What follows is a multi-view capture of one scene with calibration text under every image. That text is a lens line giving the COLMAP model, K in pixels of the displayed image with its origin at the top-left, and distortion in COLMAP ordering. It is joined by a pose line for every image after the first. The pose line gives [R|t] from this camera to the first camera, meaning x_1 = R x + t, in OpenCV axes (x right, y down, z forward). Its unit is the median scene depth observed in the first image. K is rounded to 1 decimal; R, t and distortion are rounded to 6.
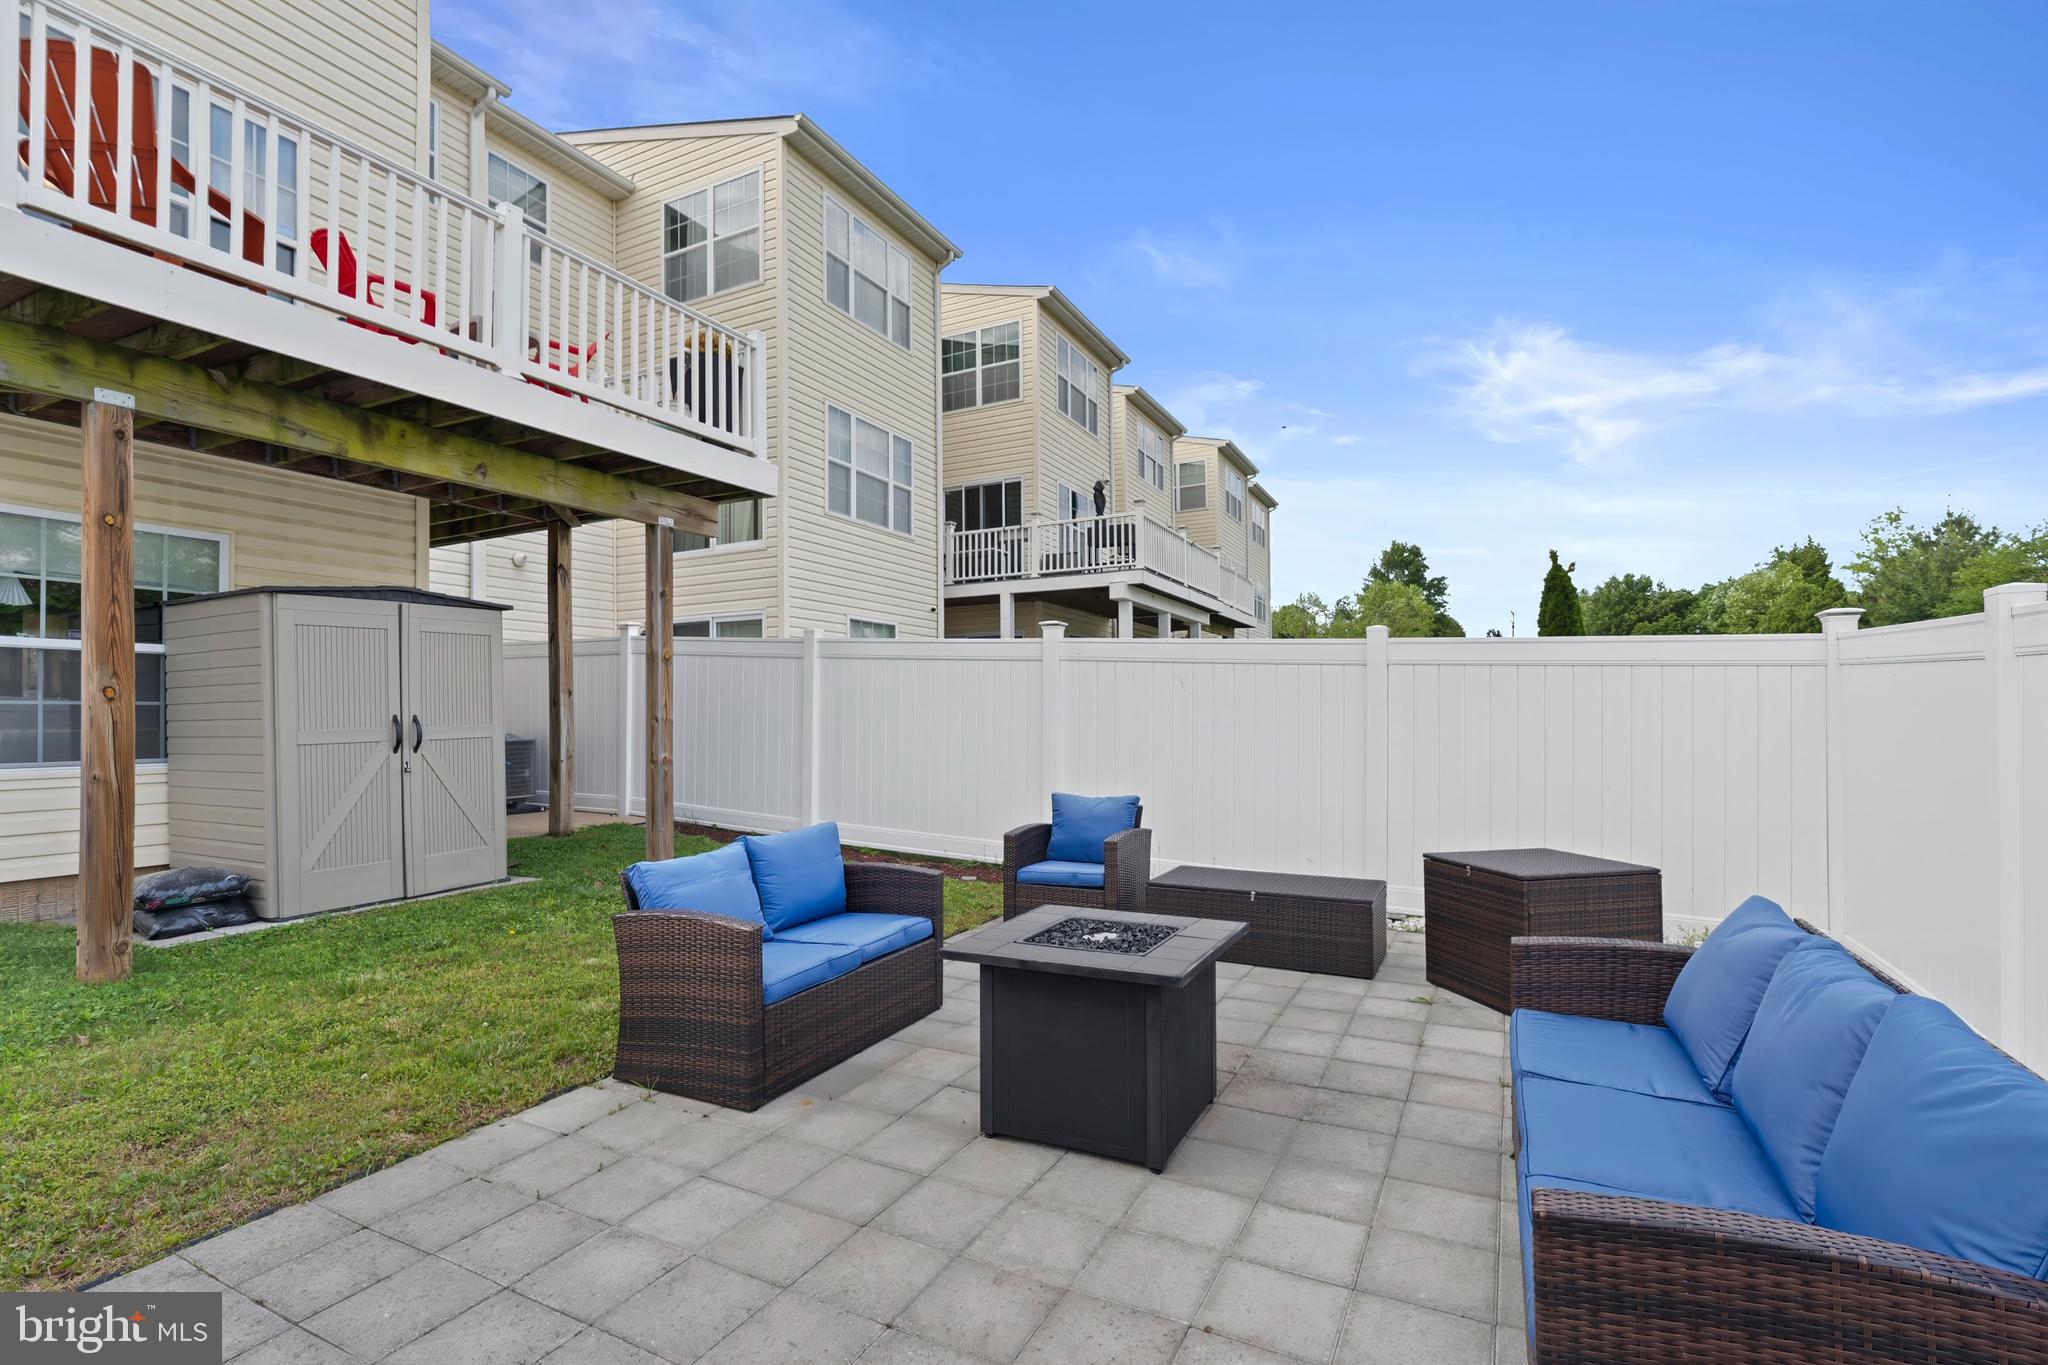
lens RADIAL K [[946.5, 0, 982.0], [0, 946.5, 717.1], [0, 0, 1]] dist [-0.005913, 0.000112]
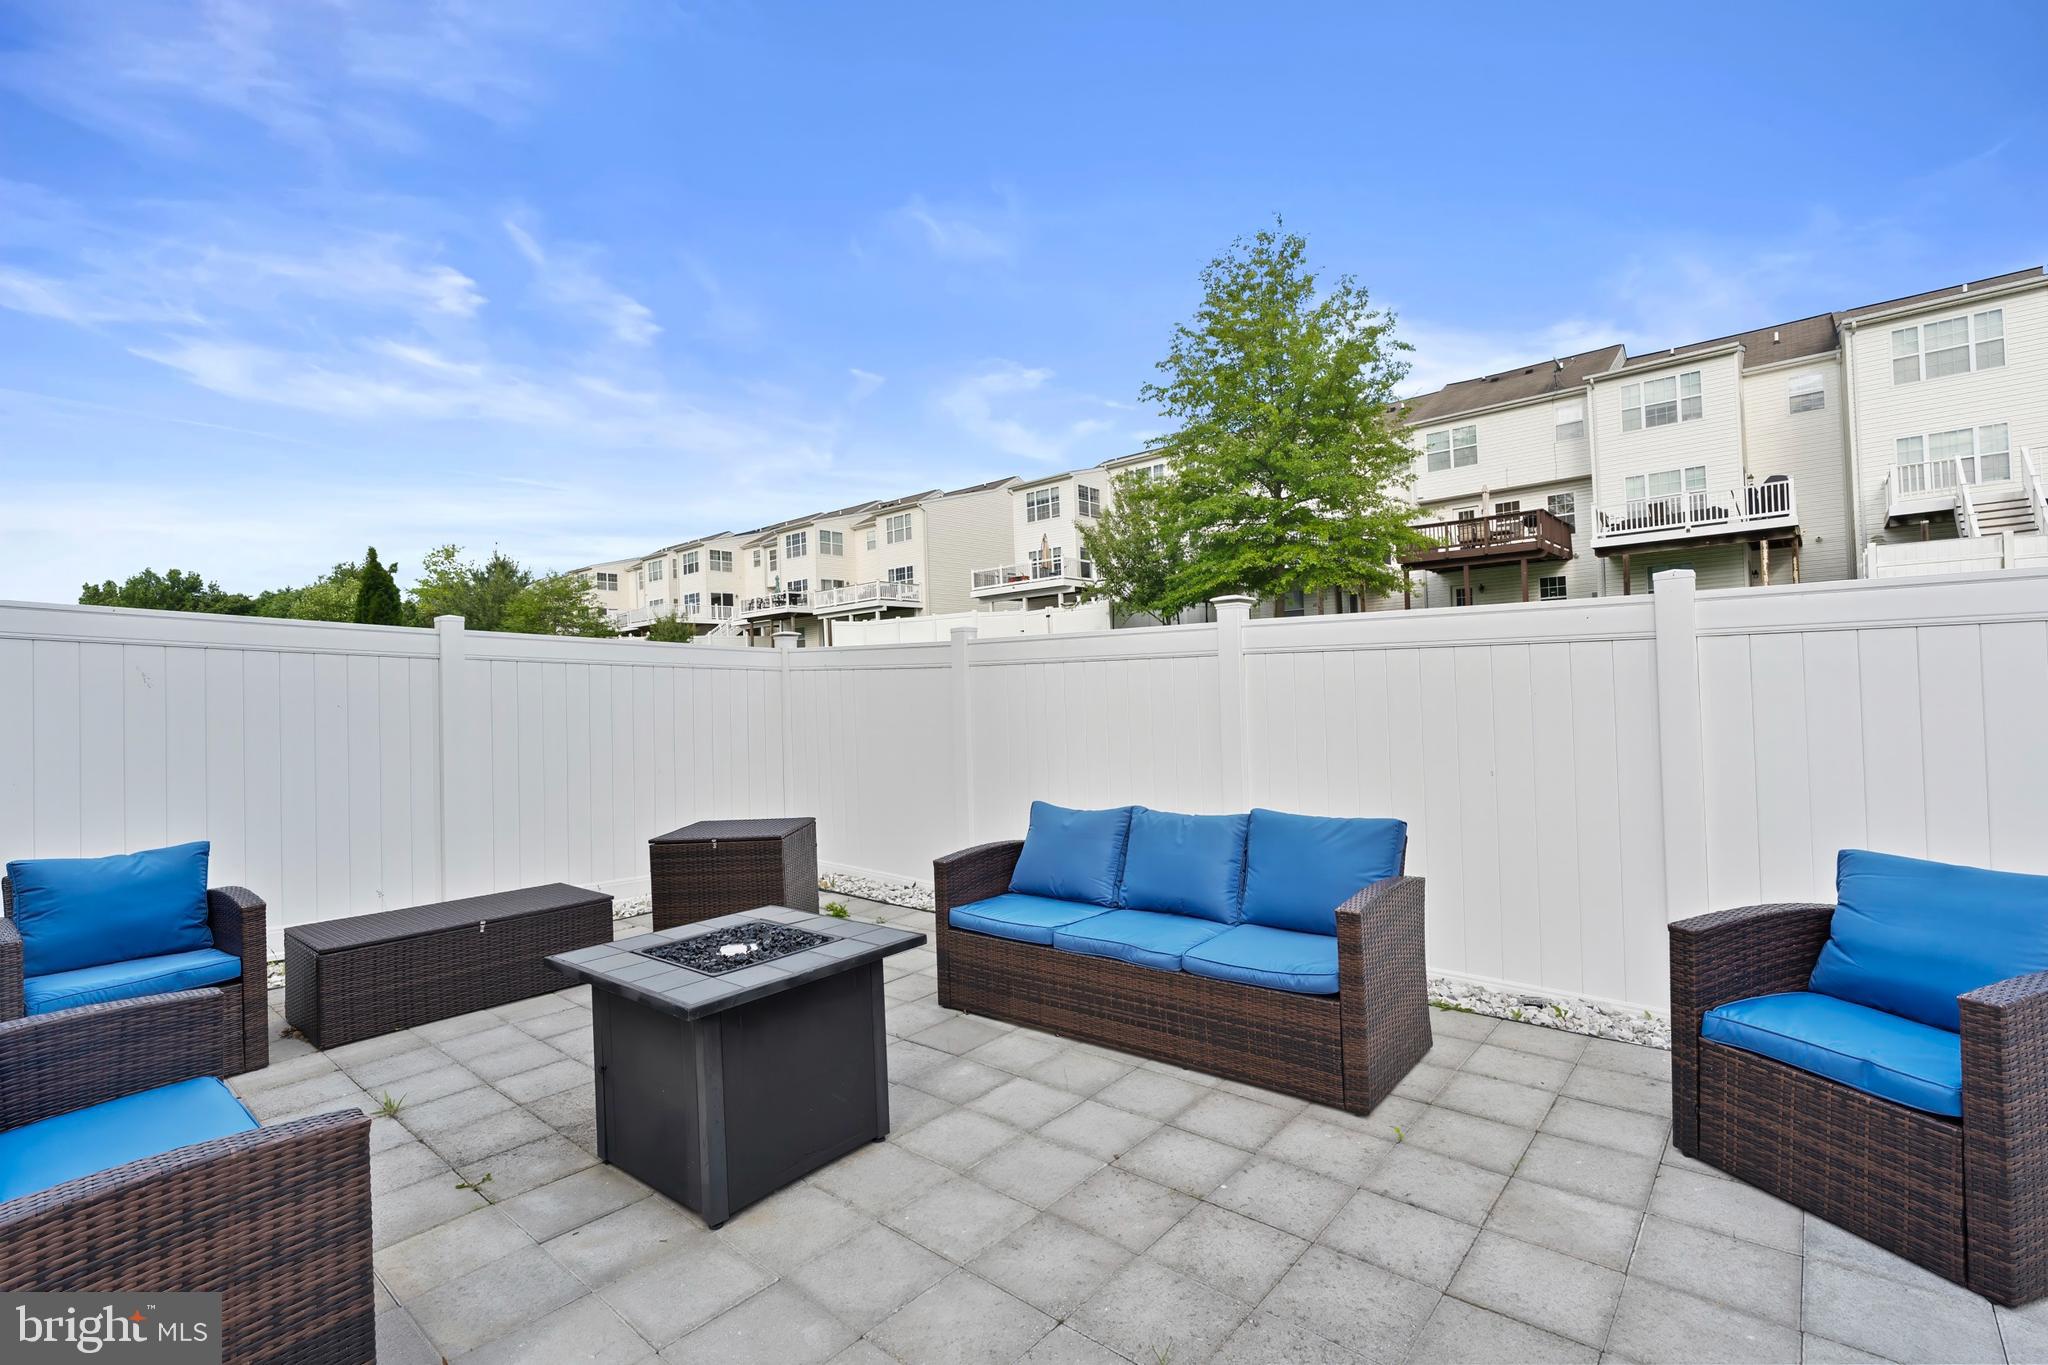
lens RADIAL K [[946.5, 0, 1032.4], [0, 946.5, 685.7], [0, 0, 1]] dist [-0.005913, 0.000112]
pose [[0.187548, 0.011567, 0.982187, -0.487569], [0.031641, 0.999341, -0.017811, 0.005796], [-0.981746, 0.034417, 0.187058, 0.381296]]
